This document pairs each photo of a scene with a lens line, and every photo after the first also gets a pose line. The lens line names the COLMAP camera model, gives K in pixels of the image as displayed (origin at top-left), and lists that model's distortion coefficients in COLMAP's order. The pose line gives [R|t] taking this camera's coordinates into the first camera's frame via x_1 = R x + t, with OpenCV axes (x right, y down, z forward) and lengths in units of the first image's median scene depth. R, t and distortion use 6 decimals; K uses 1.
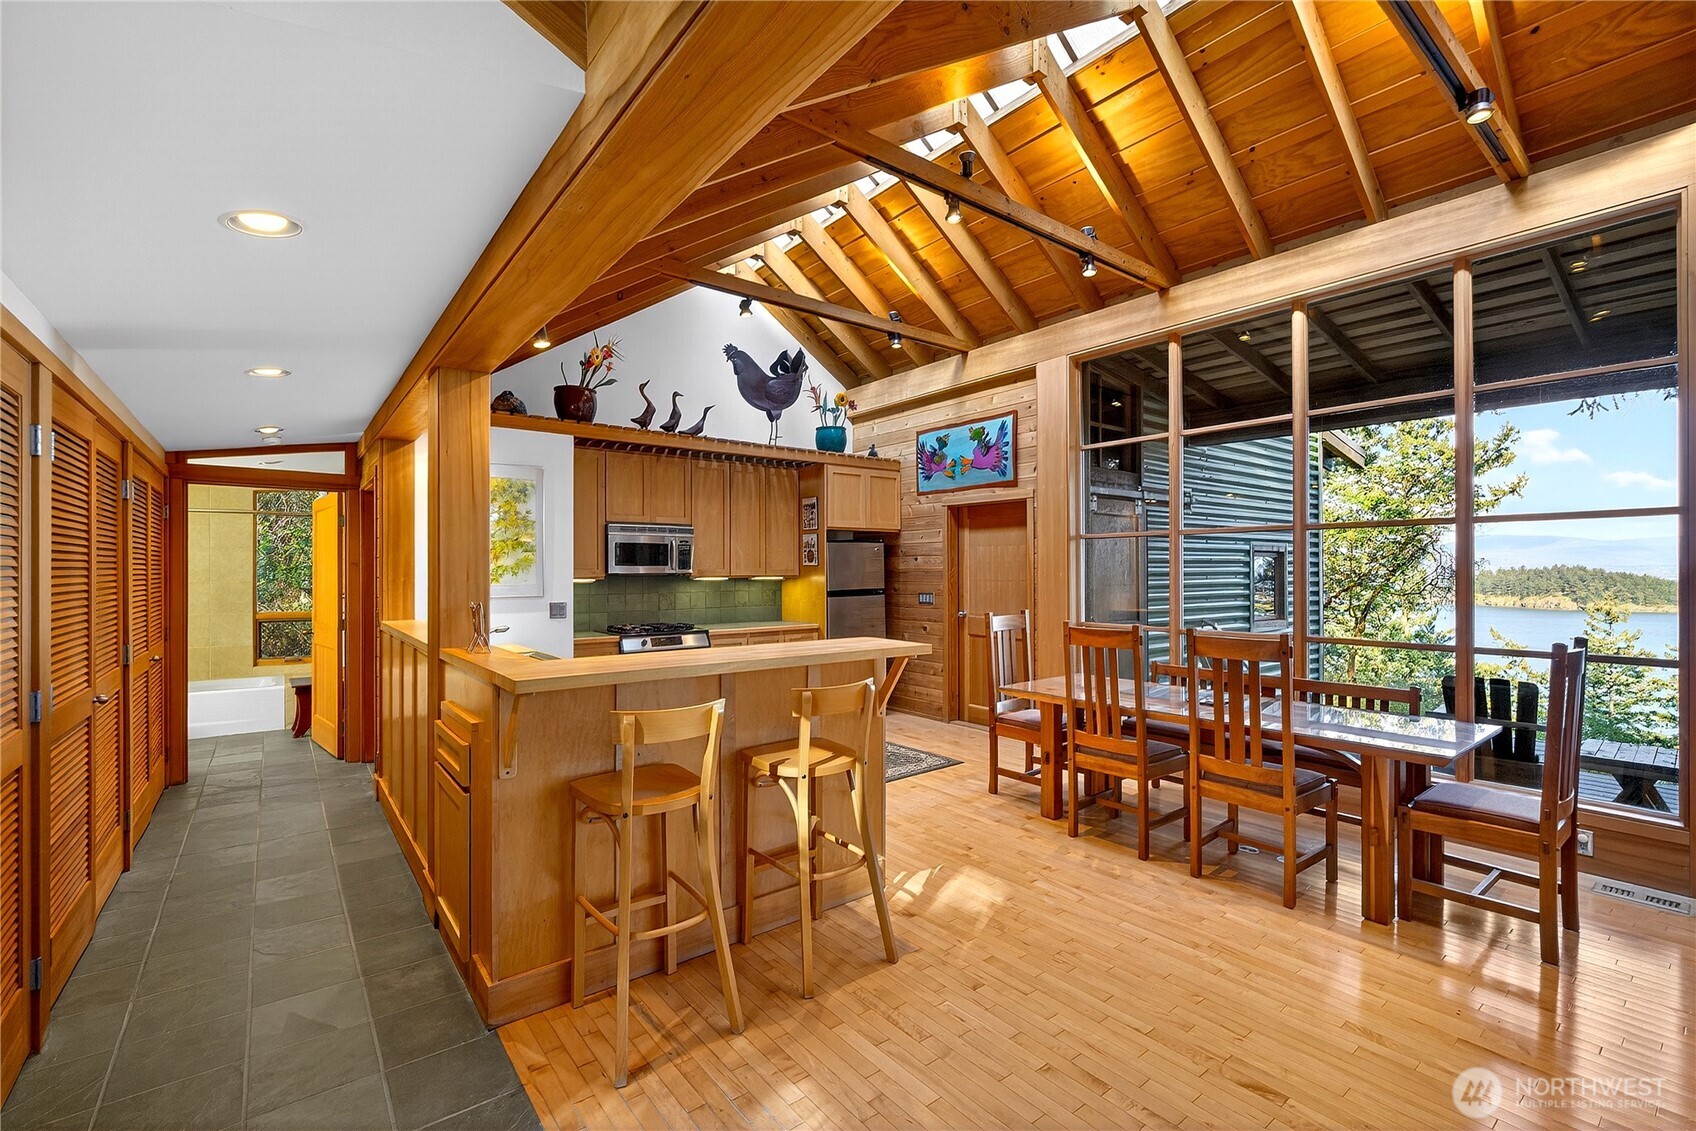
lens RADIAL K [[746.0, 0, 831.7], [0, 746.0, 571.3], [0, 0, 1]] dist [0.003005, -0.000738]
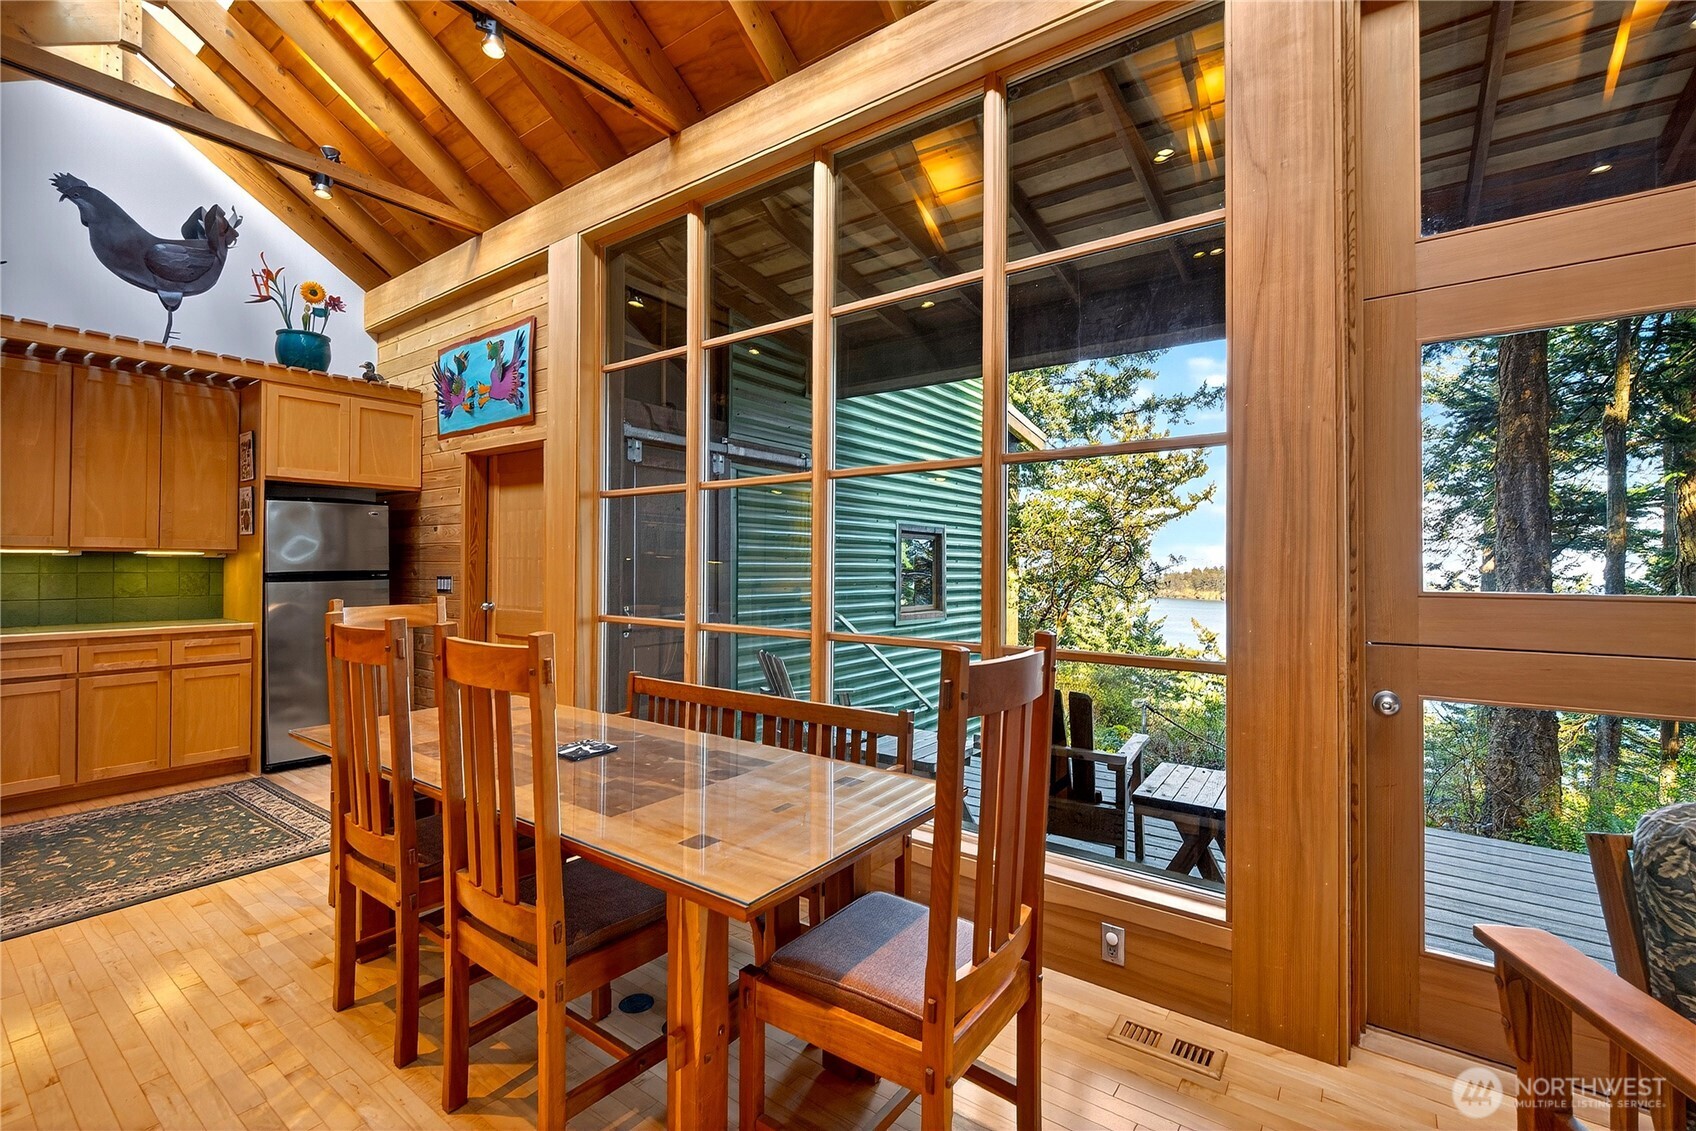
lens RADIAL K [[746.0, 0, 839.1], [0, 746.0, 558.1], [0, 0, 1]] dist [0.003005, -0.000738]
pose [[0.965958, 0.011541, 0.258441, 0.331776], [-0.008555, 0.999883, -0.012675, 0.018550], [-0.258557, 0.010032, 0.965944, 0.236535]]
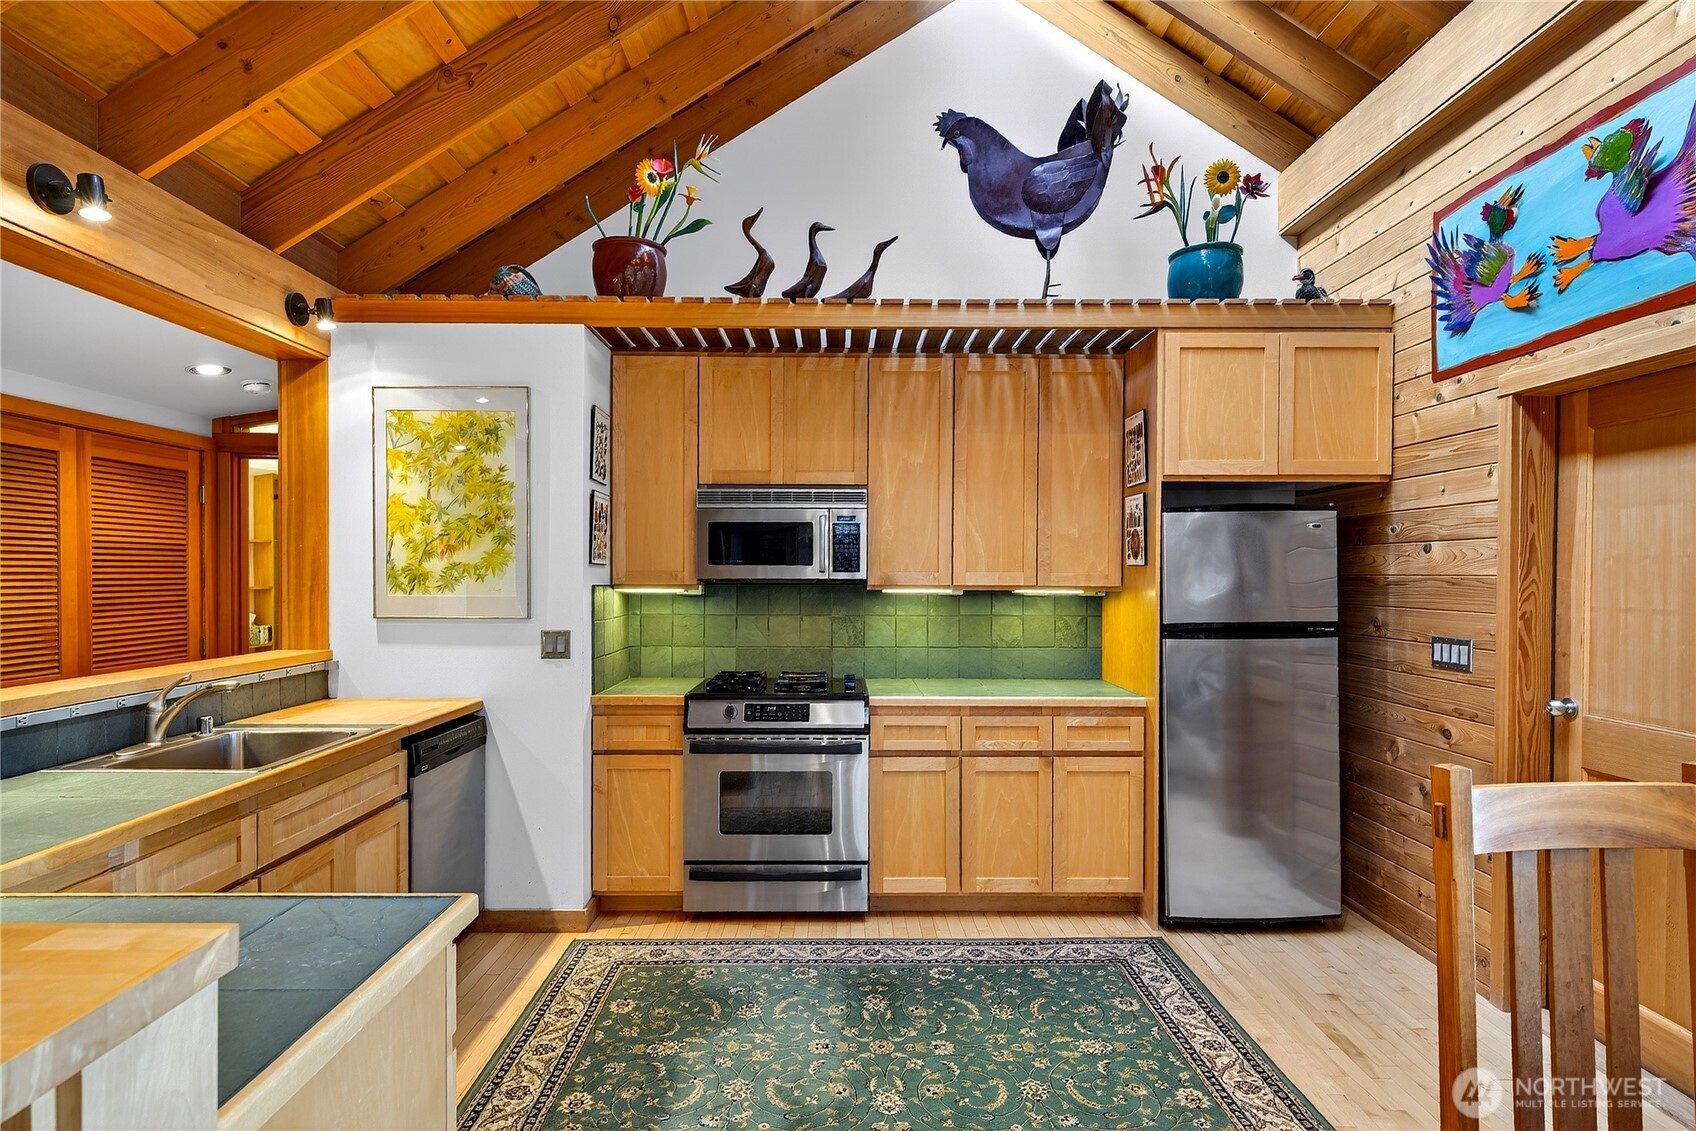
lens RADIAL K [[889.0, 0, 847.6], [0, 889.0, 581.6], [0, 0, 1]] dist [0.004571, -0.000671]
pose [[0.793600, 0.012925, -0.608303, 0.170871], [-0.008064, 0.999910, 0.010725, -0.002333], [0.608387, -0.003606, 0.793633, 0.503495]]
